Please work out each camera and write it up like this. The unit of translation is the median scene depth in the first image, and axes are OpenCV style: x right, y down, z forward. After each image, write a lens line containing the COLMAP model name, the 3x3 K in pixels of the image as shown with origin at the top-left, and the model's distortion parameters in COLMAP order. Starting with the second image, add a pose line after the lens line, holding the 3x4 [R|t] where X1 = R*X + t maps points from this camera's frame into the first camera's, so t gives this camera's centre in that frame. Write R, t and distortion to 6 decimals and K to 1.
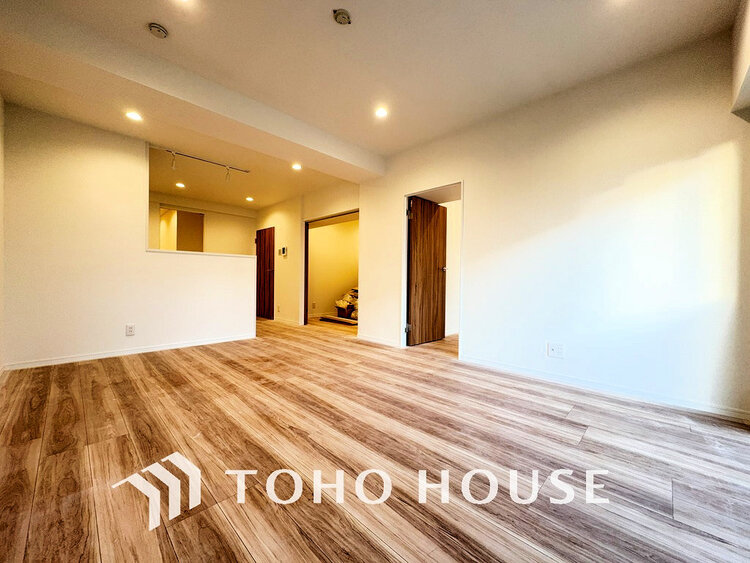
lens RADIAL K [[300.5, 0, 375.2], [0, 300.5, 280.3], [0, 0, 1]] dist [0.000611, 0.000071]
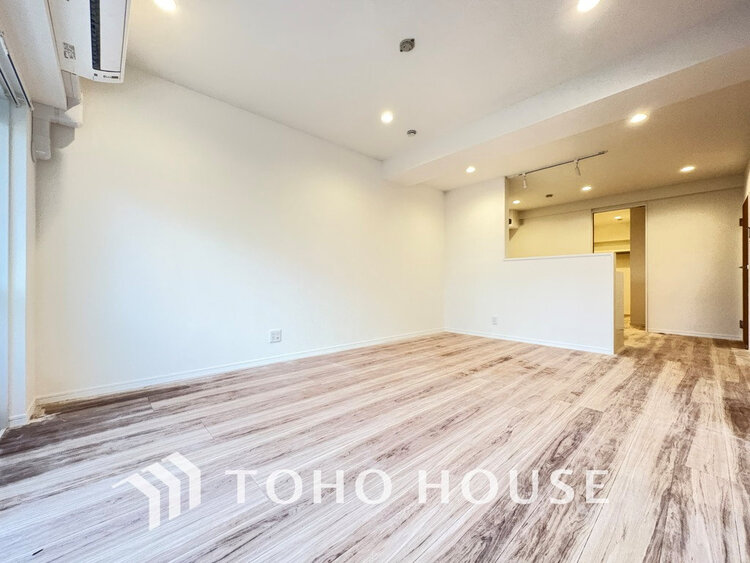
lens RADIAL K [[300.5, 0, 375.2], [0, 300.5, 283.2], [0, 0, 1]] dist [0.000611, 0.000071]
pose [[-0.052933, -0.007960, -0.998566, 0.838504], [-0.004346, 0.999961, -0.007741, 0.017814], [0.998589, 0.003930, -0.052965, 0.789233]]
